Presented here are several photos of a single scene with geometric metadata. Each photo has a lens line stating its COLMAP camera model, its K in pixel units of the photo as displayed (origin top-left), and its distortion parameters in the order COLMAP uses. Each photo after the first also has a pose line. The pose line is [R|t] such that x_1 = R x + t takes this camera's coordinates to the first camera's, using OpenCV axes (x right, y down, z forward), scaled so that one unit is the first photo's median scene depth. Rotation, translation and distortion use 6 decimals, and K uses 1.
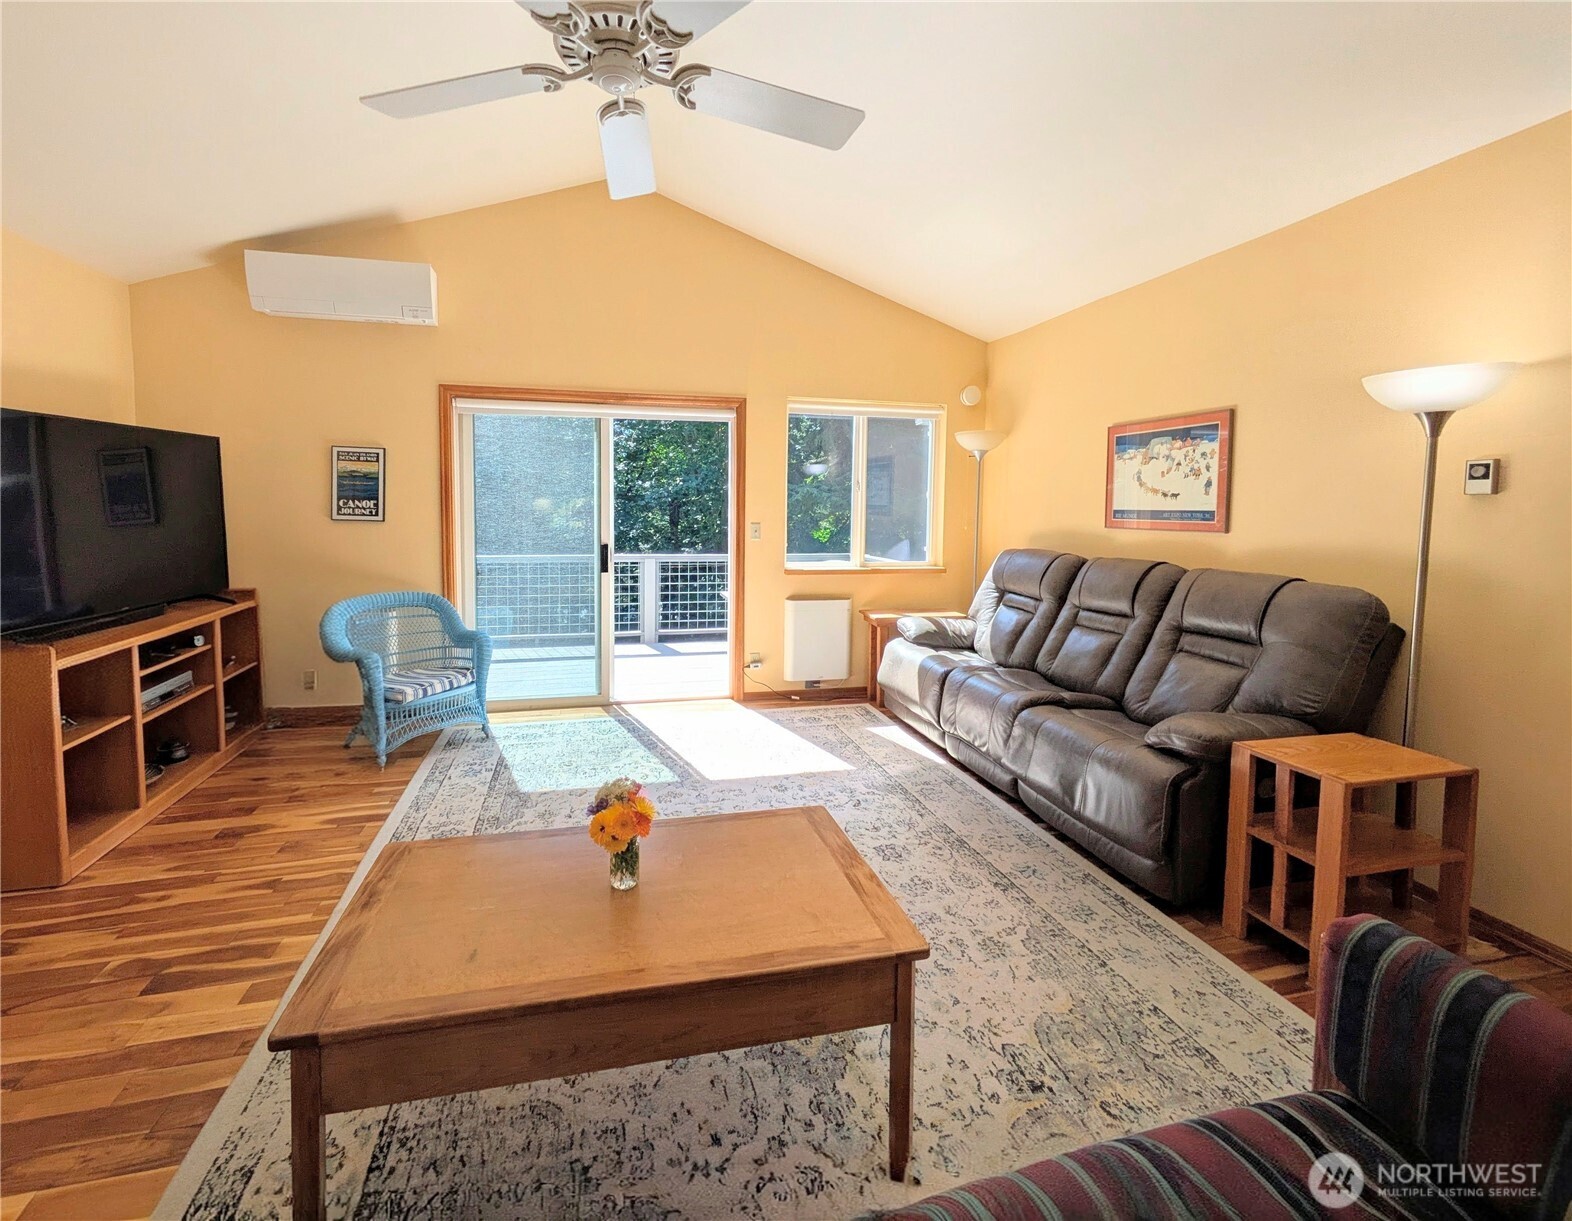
lens RADIAL K [[661.7, 0, 736.7], [0, 661.7, 549.2], [0, 0, 1]] dist [-0.004217, -0.000481]
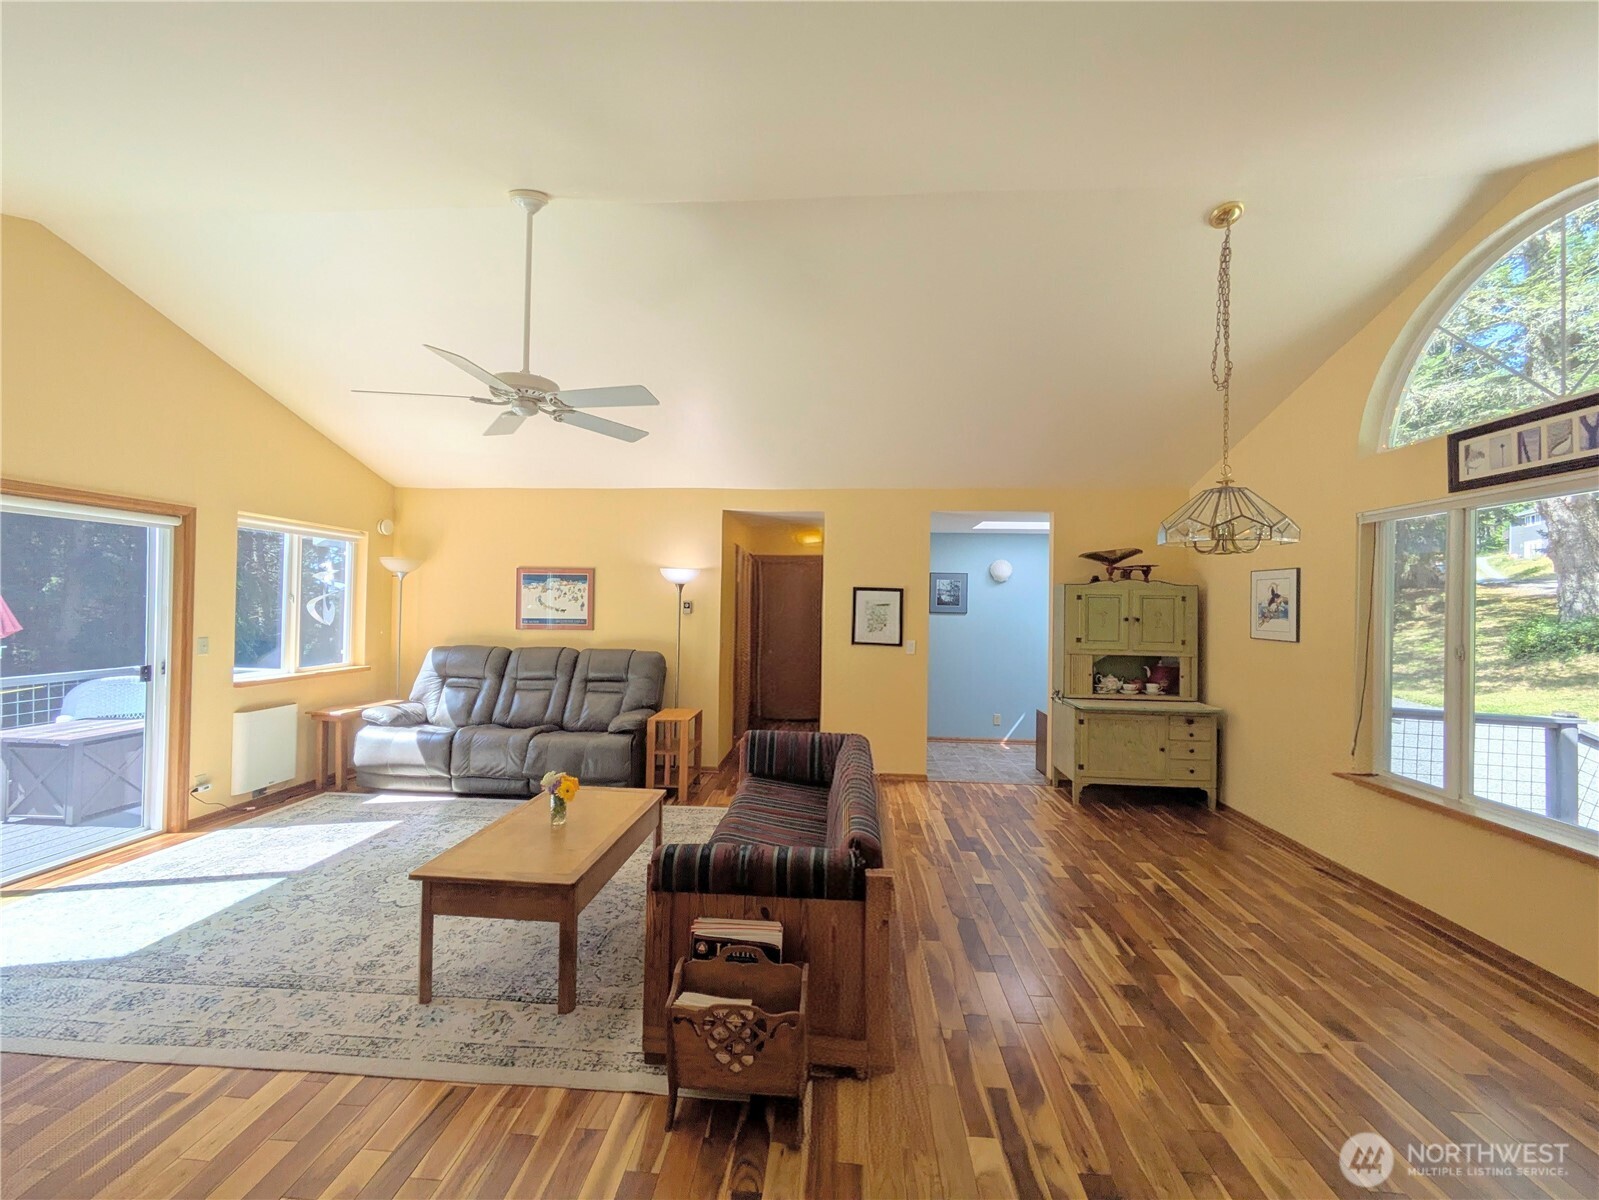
lens RADIAL K [[635.1, 0, 798.8], [0, 635.1, 599.6], [0, 0, 1]] dist [-0.000060, 0.000167]
pose [[0.286767, 0.001879, 0.957998, -0.776512], [0.050371, 0.998585, -0.017037, -0.044746], [-0.956675, 0.053141, 0.286267, -0.124660]]
